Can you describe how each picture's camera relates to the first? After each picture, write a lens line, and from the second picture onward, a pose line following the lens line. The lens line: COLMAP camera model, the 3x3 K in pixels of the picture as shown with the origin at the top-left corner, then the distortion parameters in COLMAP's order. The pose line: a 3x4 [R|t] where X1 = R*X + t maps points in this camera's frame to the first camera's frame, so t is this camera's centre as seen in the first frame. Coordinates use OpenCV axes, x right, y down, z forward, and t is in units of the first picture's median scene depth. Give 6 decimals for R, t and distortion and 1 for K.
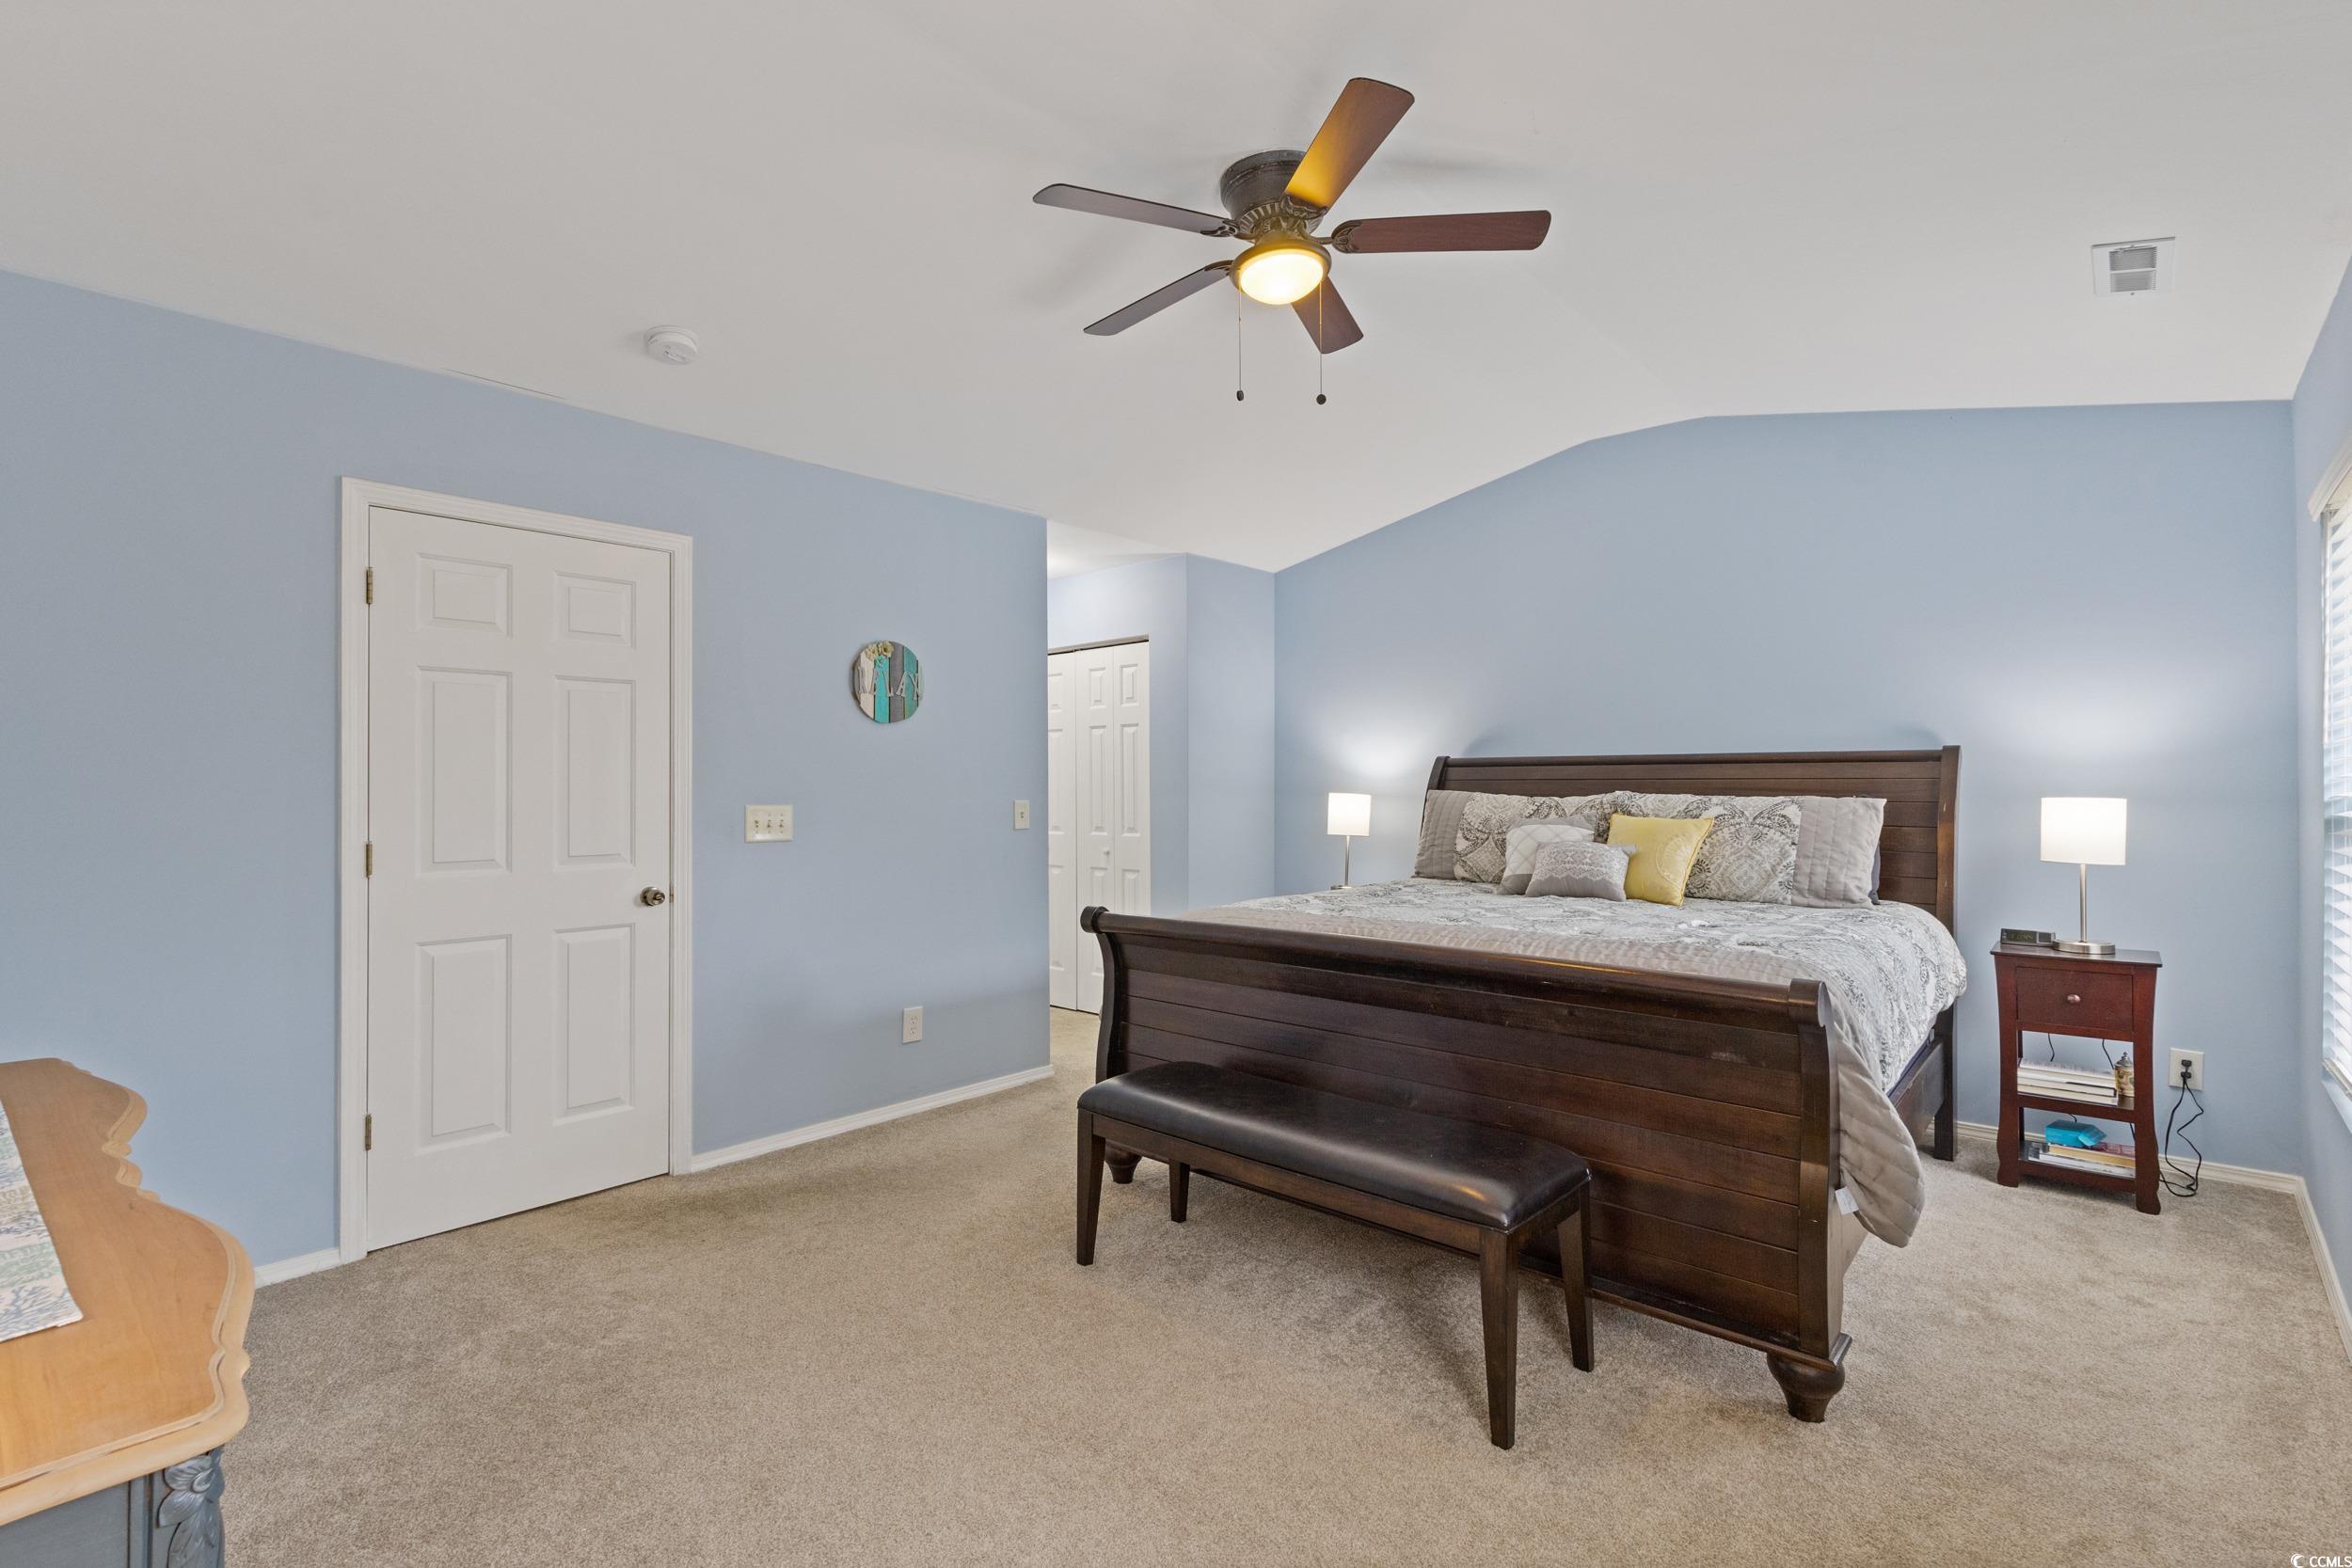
lens RADIAL K [[1087.5, 0, 1182.5], [0, 1087.5, 795.6], [0, 0, 1]] dist [0.004263, -0.000207]
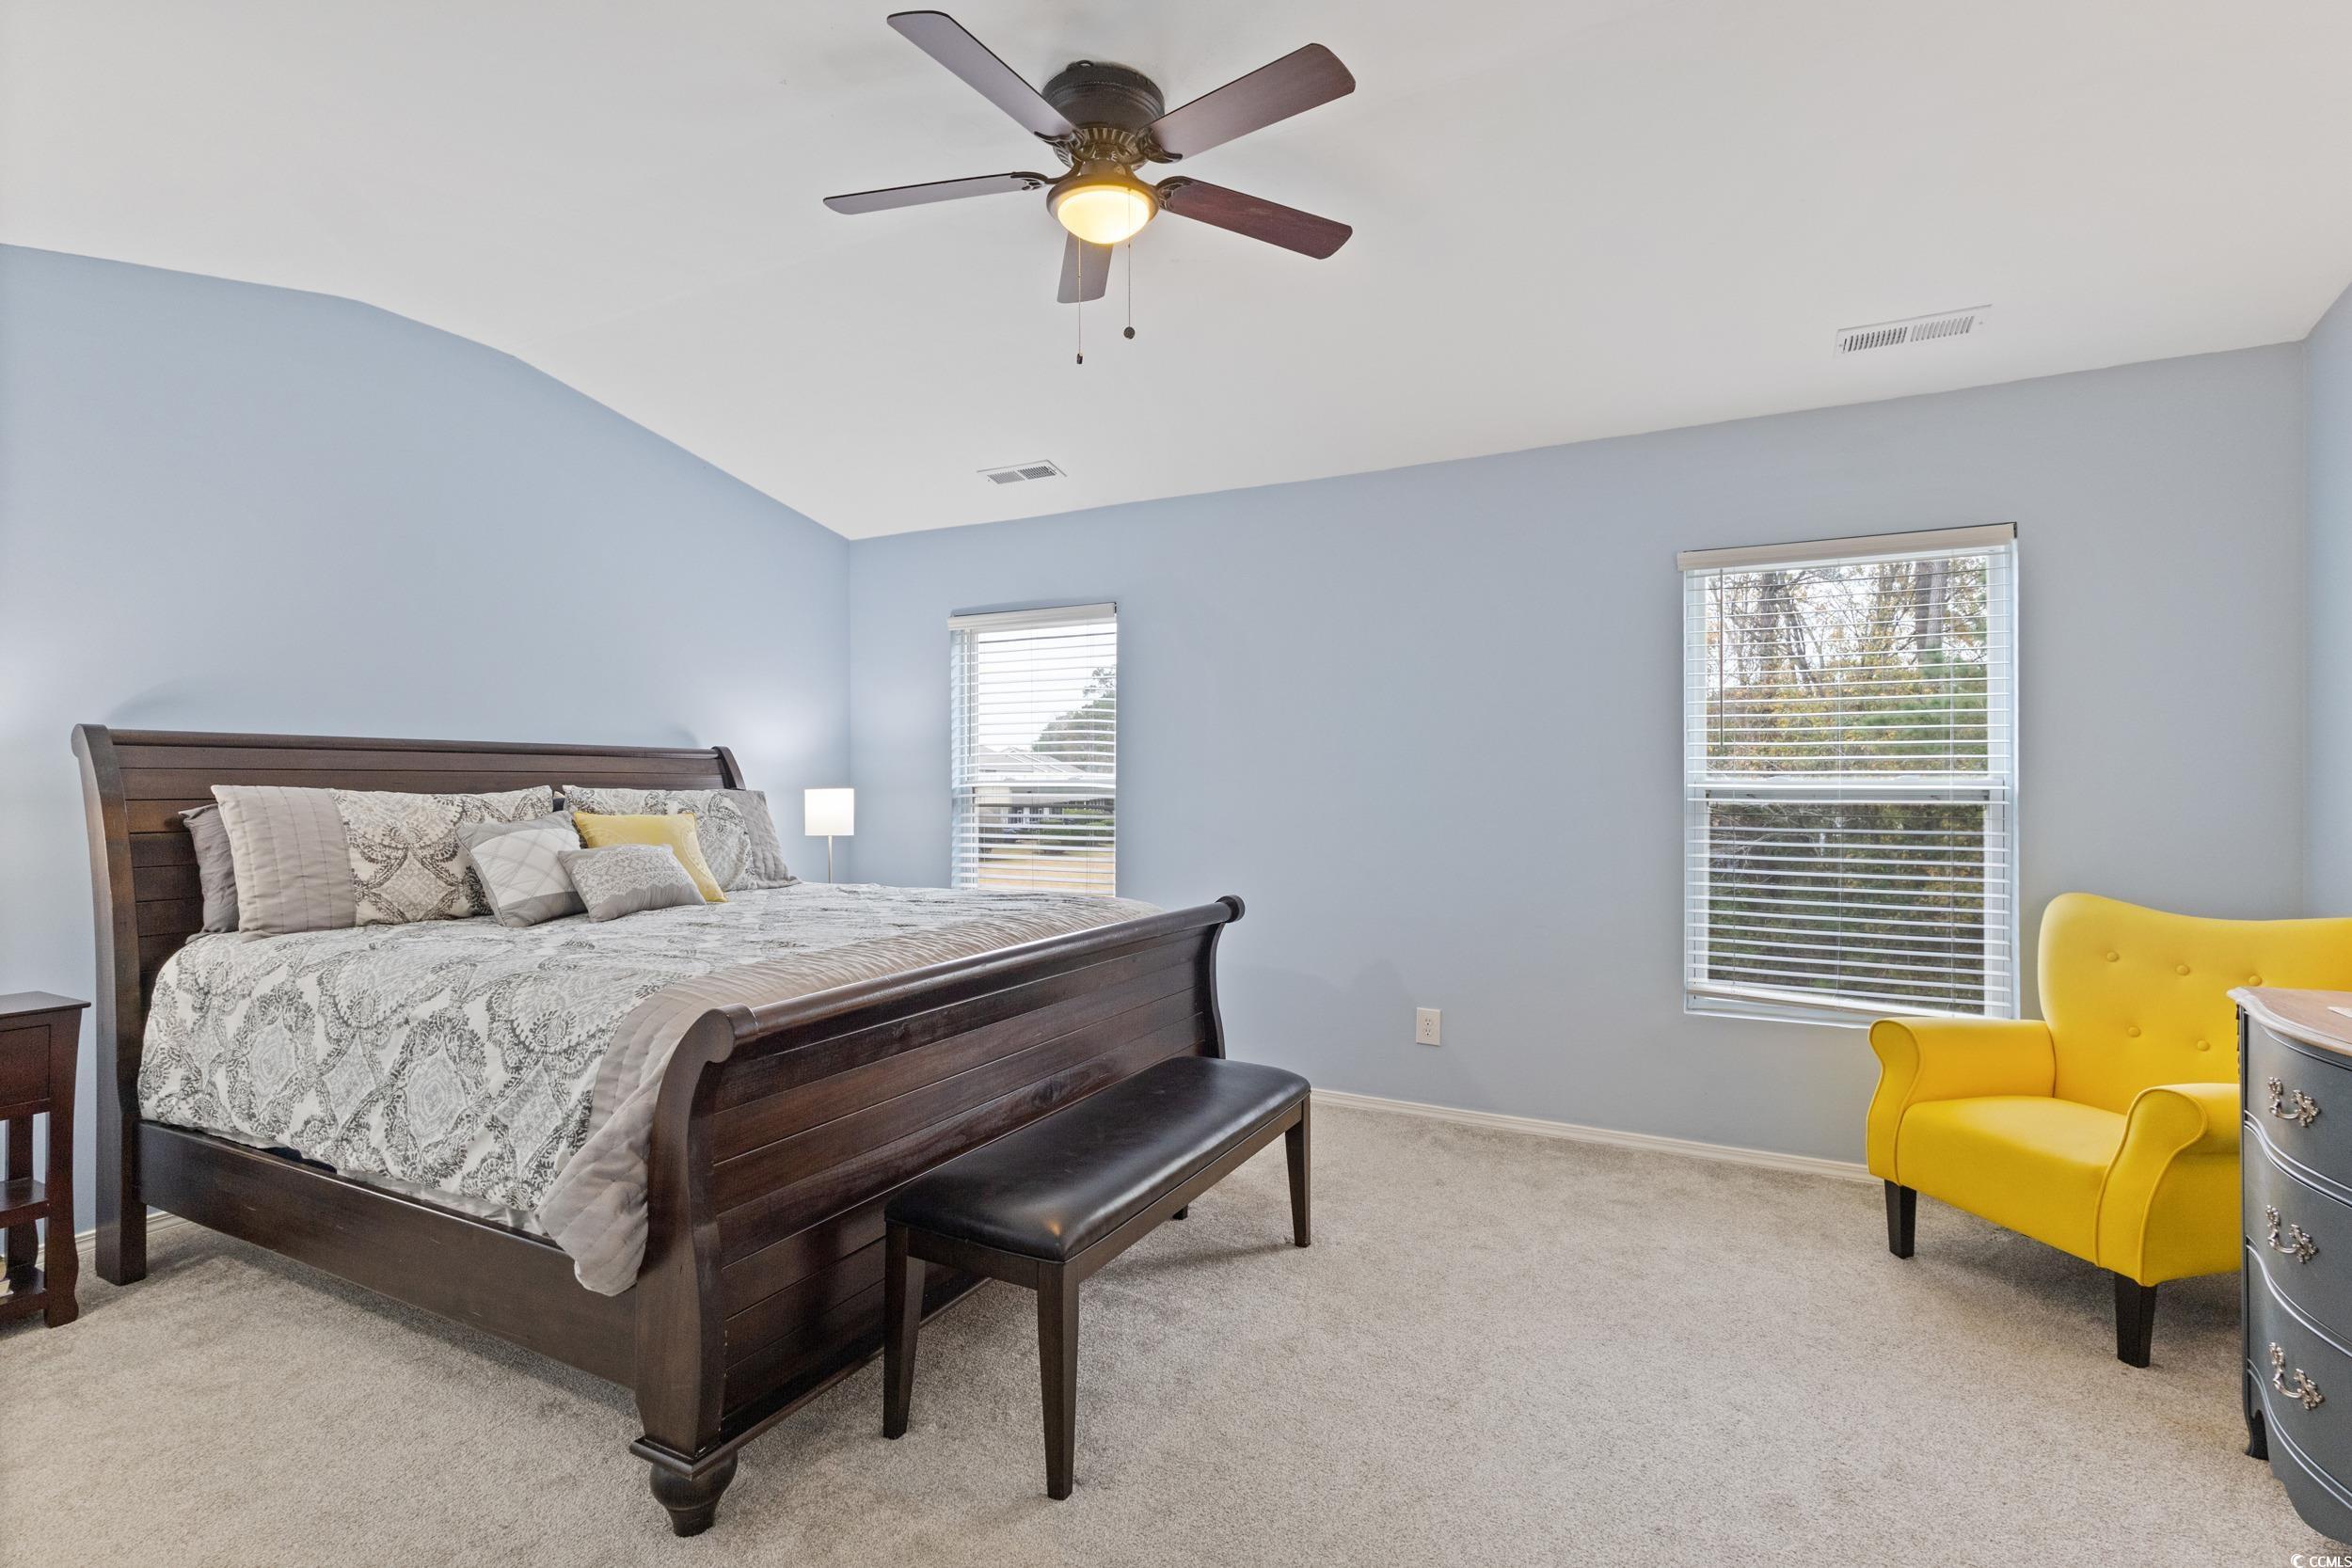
lens RADIAL K [[1087.5, 0, 1148.7], [0, 1087.5, 776.0], [0, 0, 1]] dist [0.004263, -0.000207]
pose [[-0.220360, 0.008095, 0.975385, -0.549660], [0.009061, 0.999939, -0.006252, -0.002442], [-0.975377, 0.007460, -0.220420, 0.798355]]
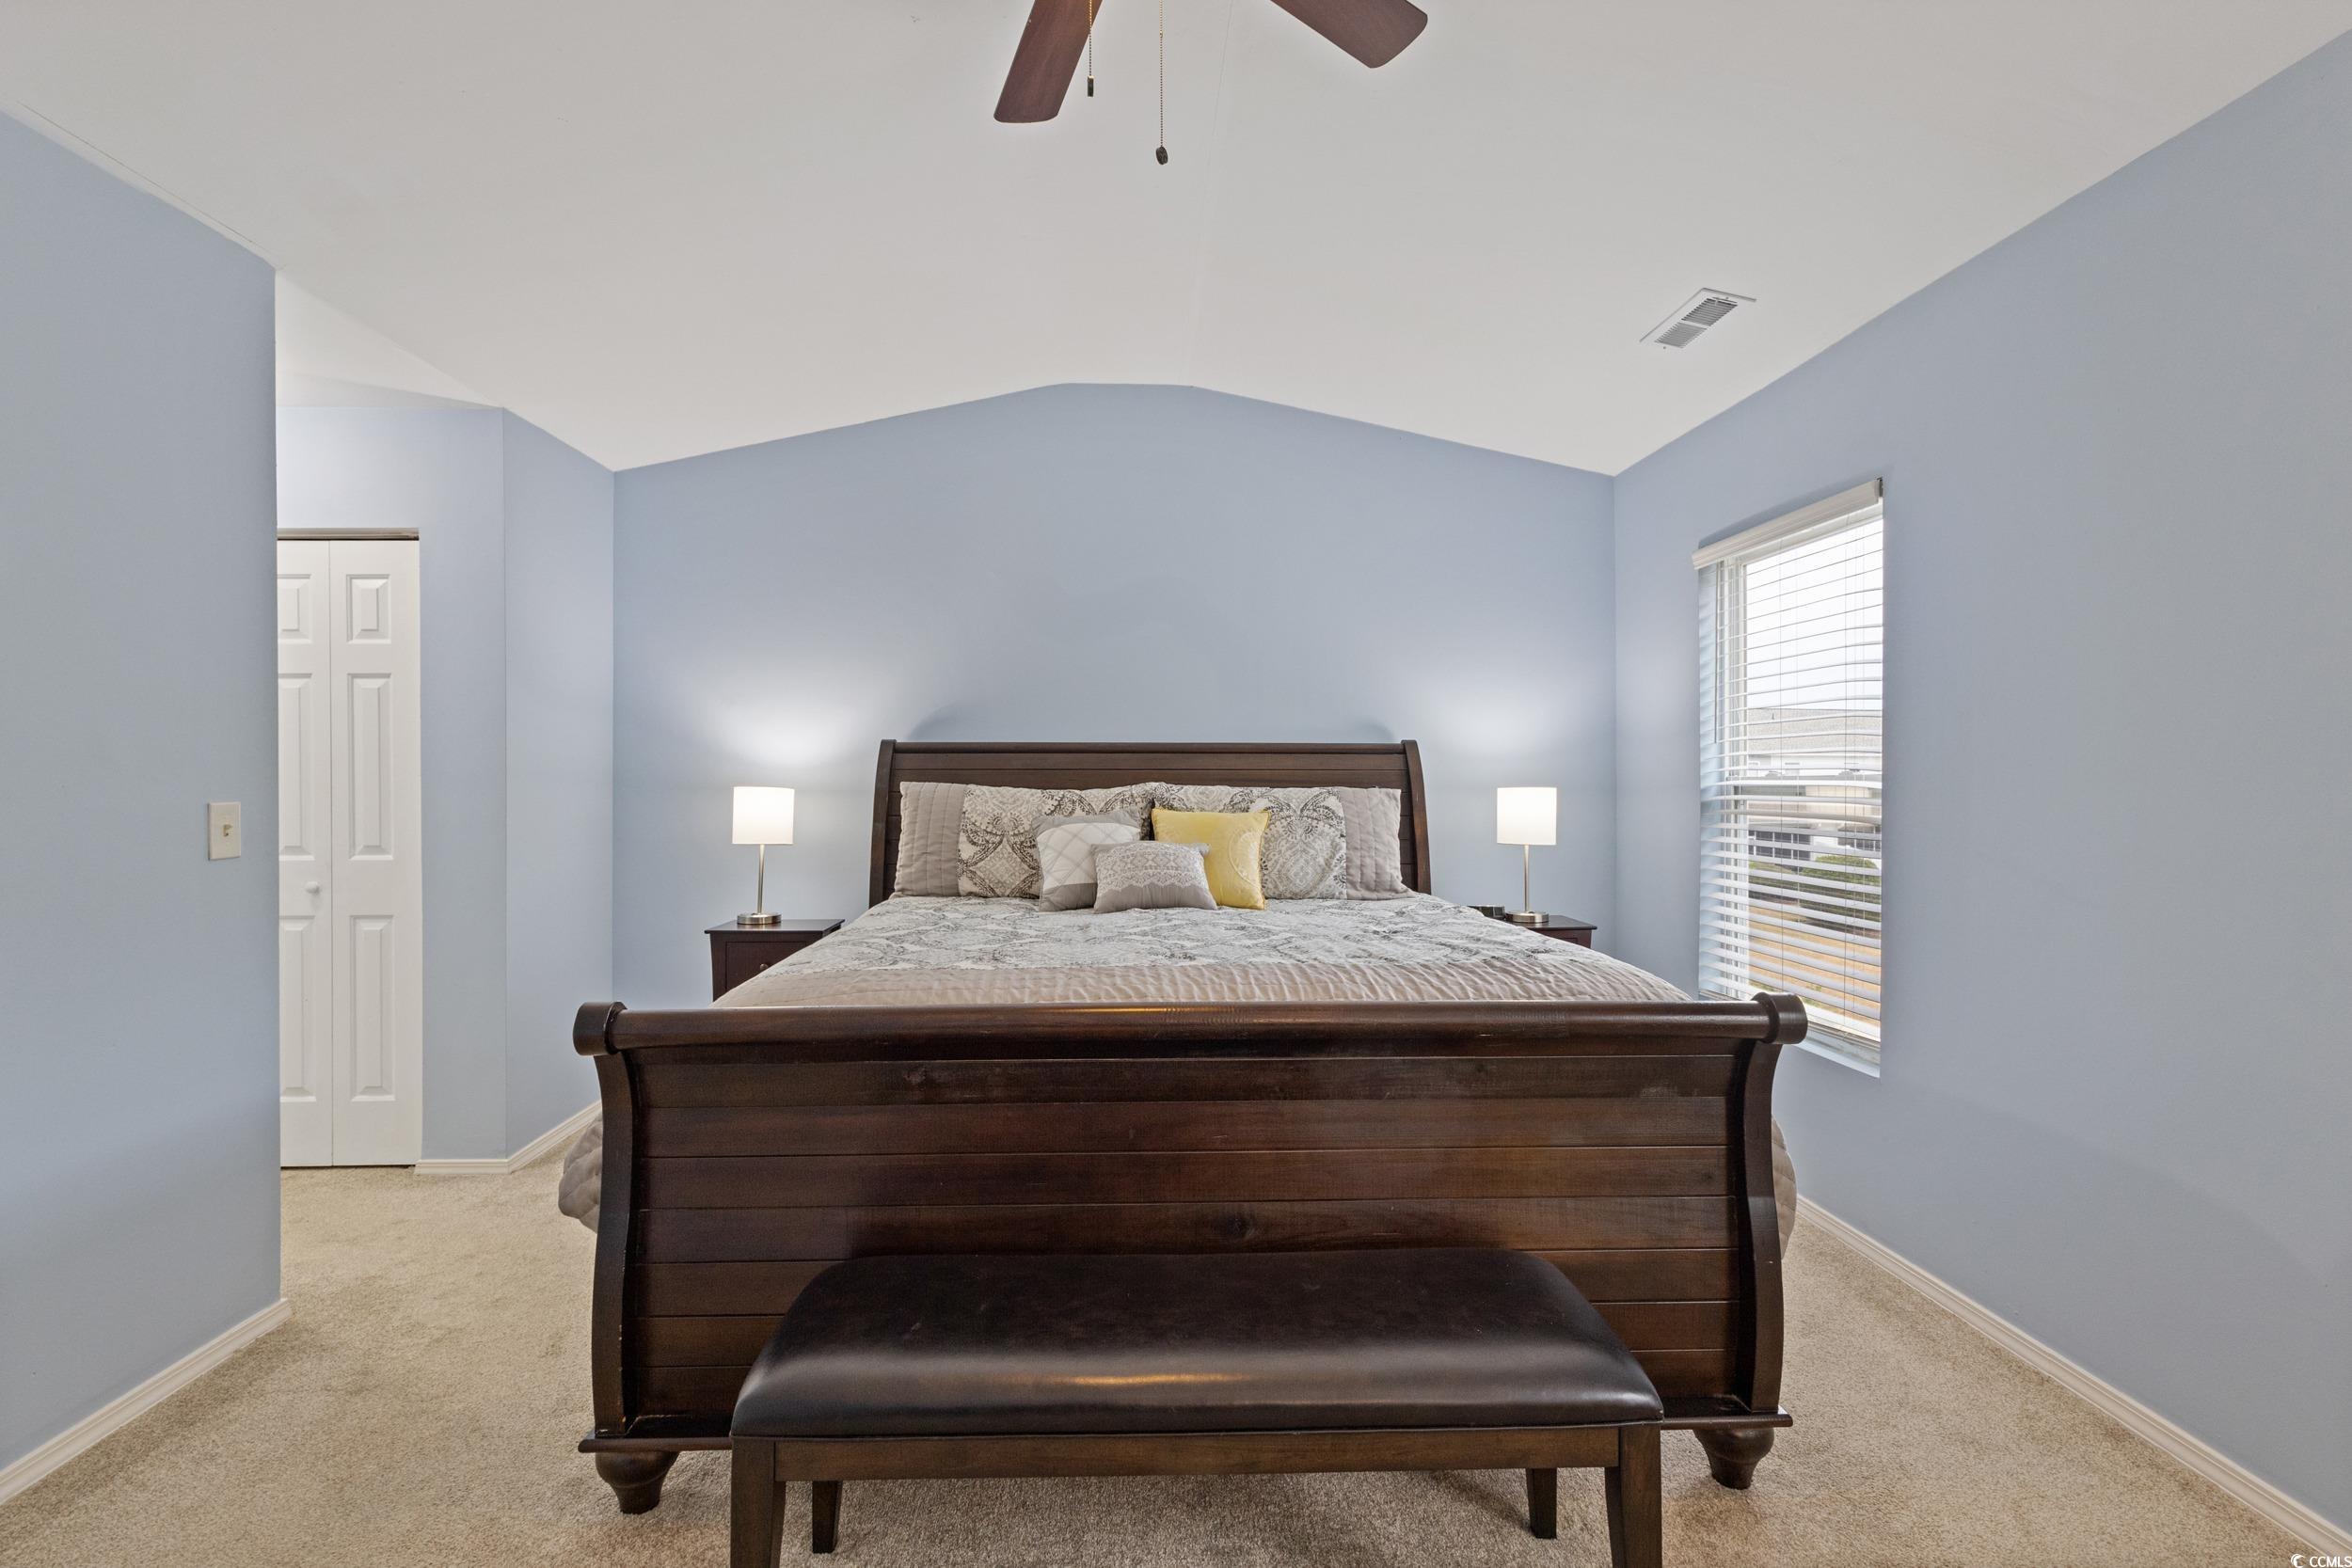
lens RADIAL K [[1087.5, 0, 1172.1], [0, 1087.5, 785.5], [0, 0, 1]] dist [0.004263, -0.000207]
pose [[0.723778, -0.002831, 0.690027, -0.209785], [0.005624, 0.999983, -0.001795, -0.000195], [-0.690010, 0.005180, 0.723782, 0.375899]]
